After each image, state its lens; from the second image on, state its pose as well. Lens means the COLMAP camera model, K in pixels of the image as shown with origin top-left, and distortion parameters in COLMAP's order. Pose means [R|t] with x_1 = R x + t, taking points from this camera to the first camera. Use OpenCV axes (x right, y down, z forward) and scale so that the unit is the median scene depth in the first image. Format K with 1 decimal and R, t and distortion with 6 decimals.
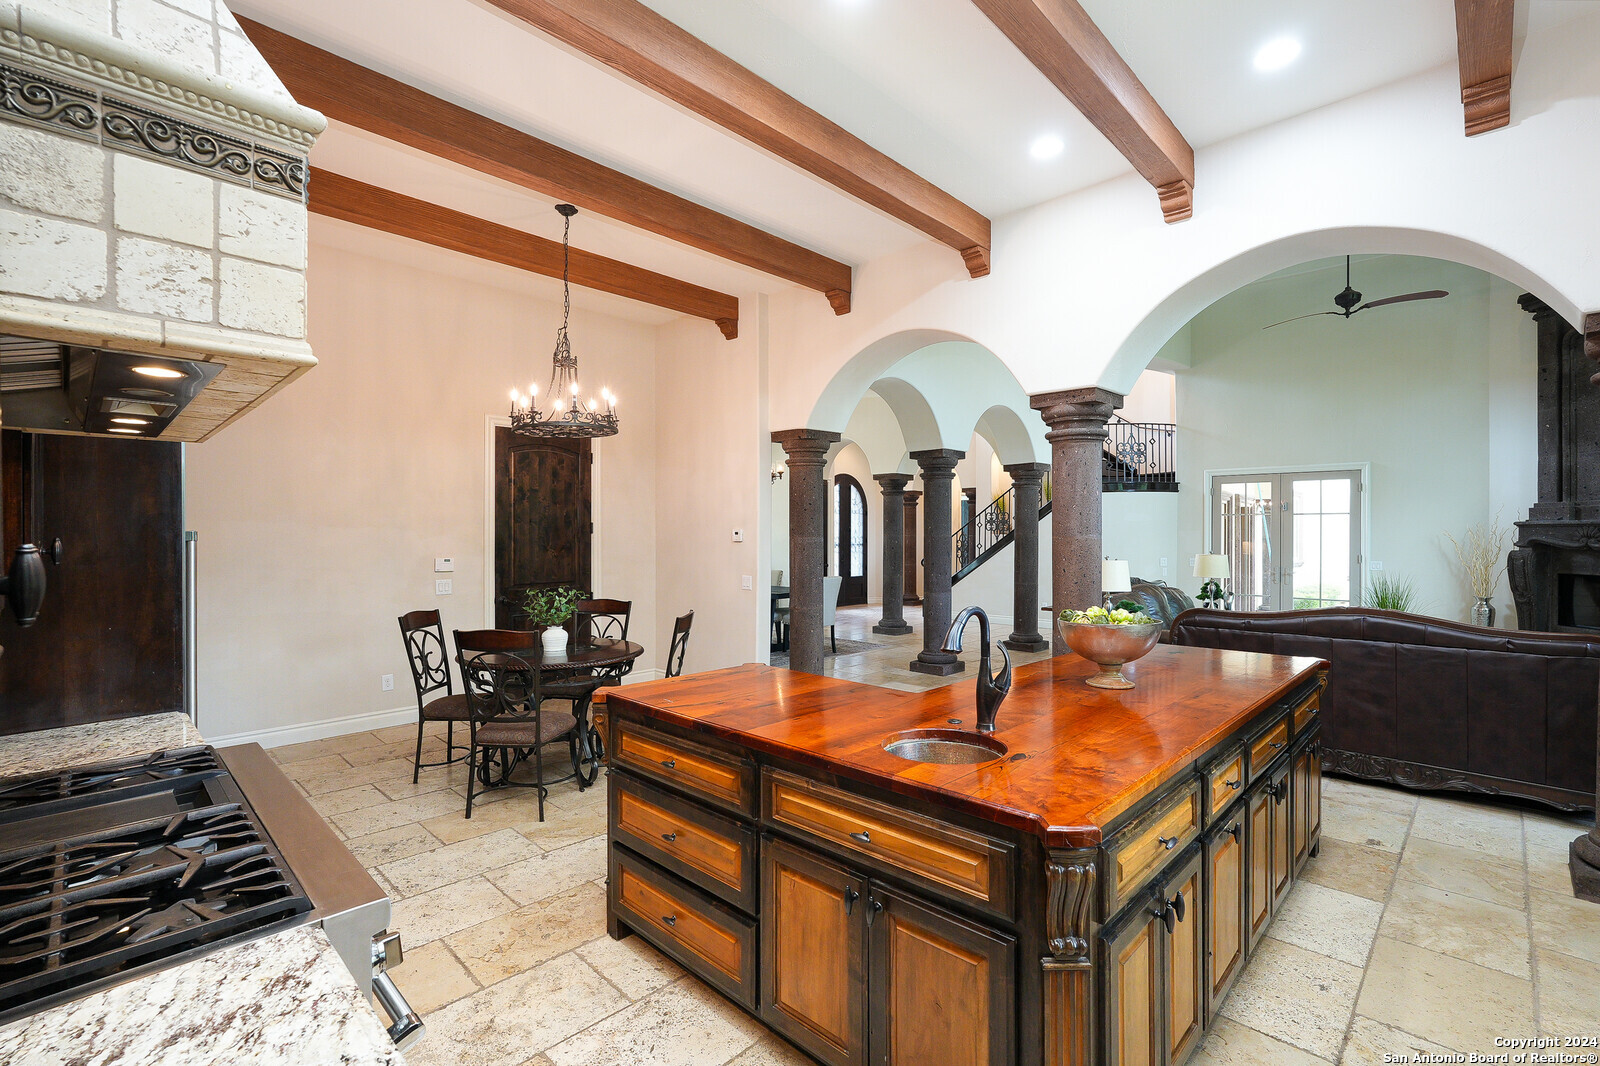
lens RADIAL K [[716.9, 0, 808.1], [0, 716.9, 529.1], [0, 0, 1]] dist [-0.004689, 0.002915]
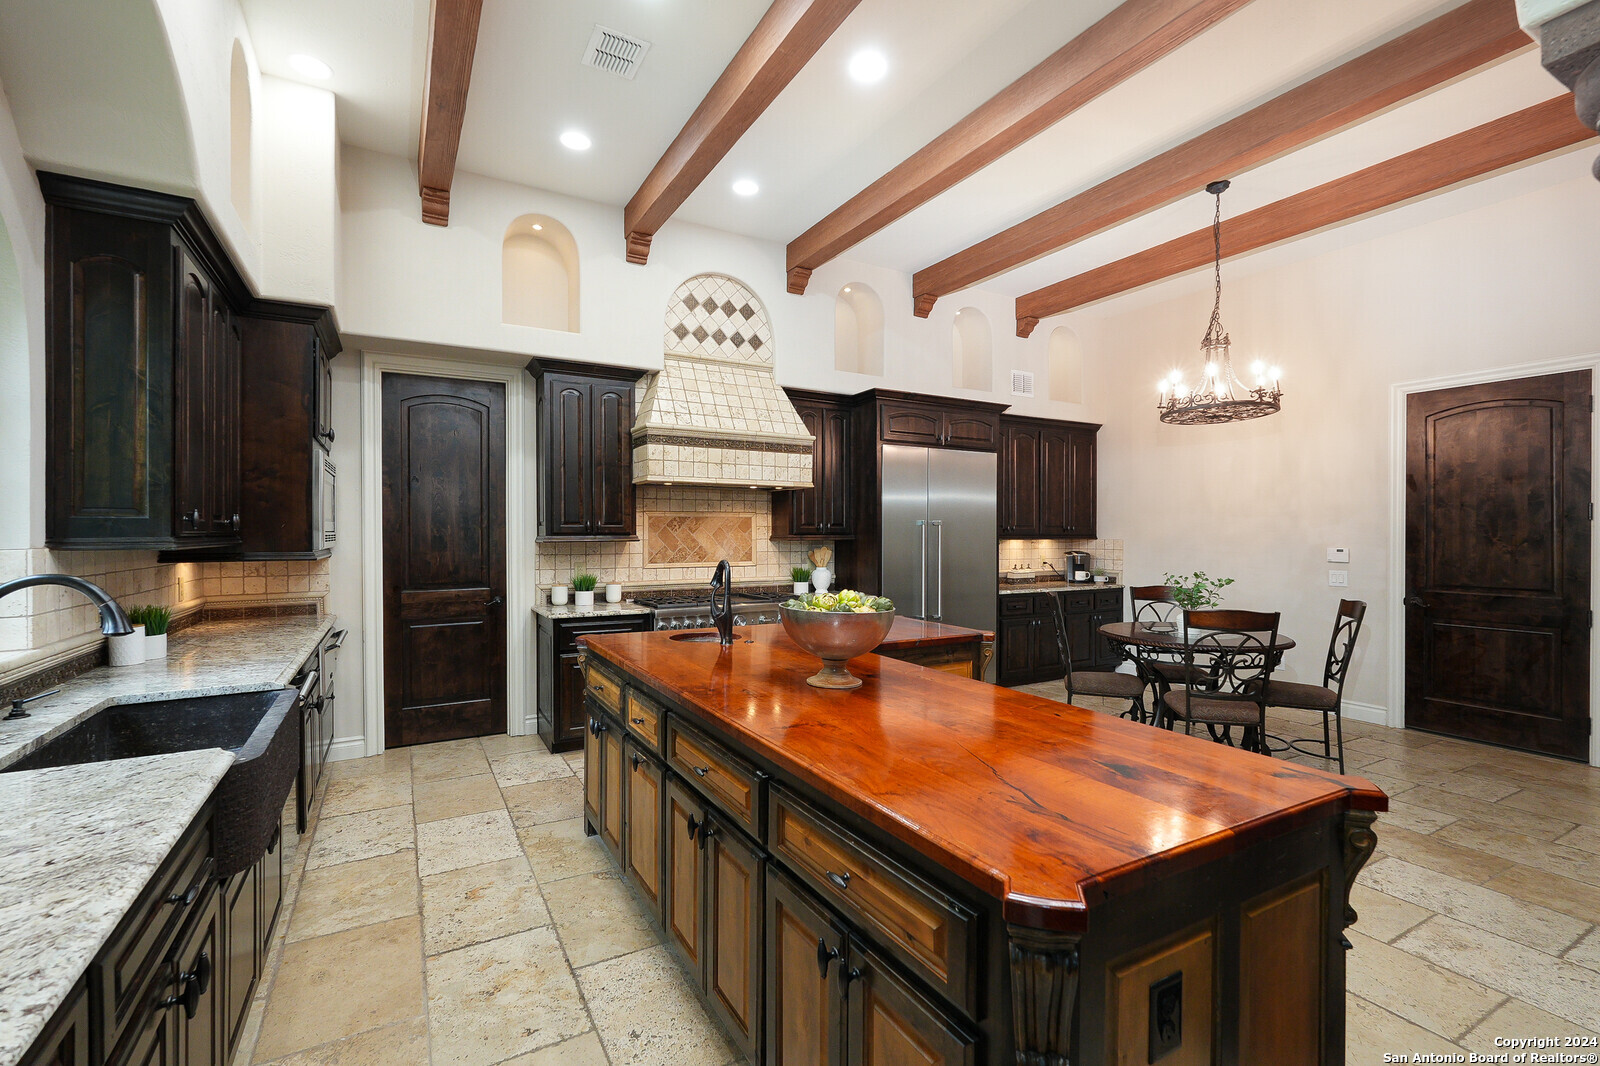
lens RADIAL K [[716.9, 0, 808.9], [0, 716.9, 536.4], [0, 0, 1]] dist [-0.004689, 0.002915]
pose [[-0.277586, 0.004858, -0.960688, 0.741566], [0.004817, 0.999982, 0.003665, 0.022012], [0.960689, -0.003610, -0.277605, 0.721244]]
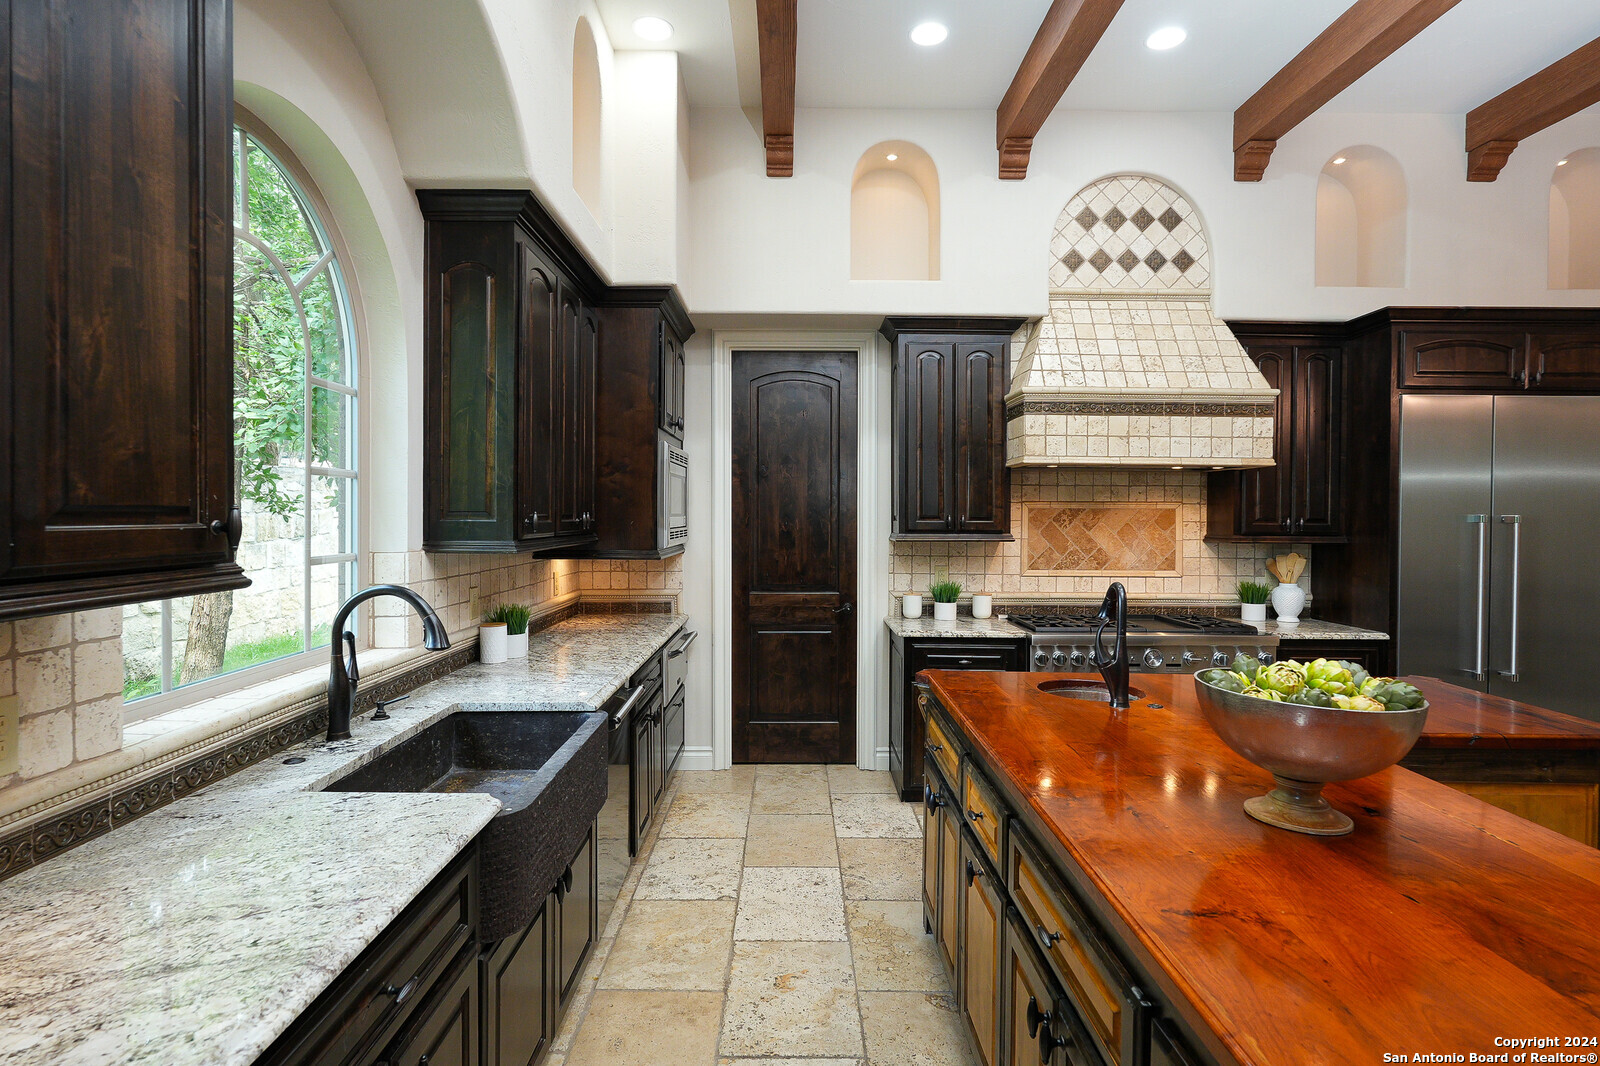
lens RADIAL K [[851.5, 0, 792.2], [0, 851.5, 526.8], [0, 0, 1]] dist [-0.009723, 0.007919]
pose [[-0.716830, 0.006648, -0.697216, 0.661453], [-0.001571, 0.999937, 0.011149, 0.007194], [0.697246, 0.009087, -0.716775, 0.705835]]
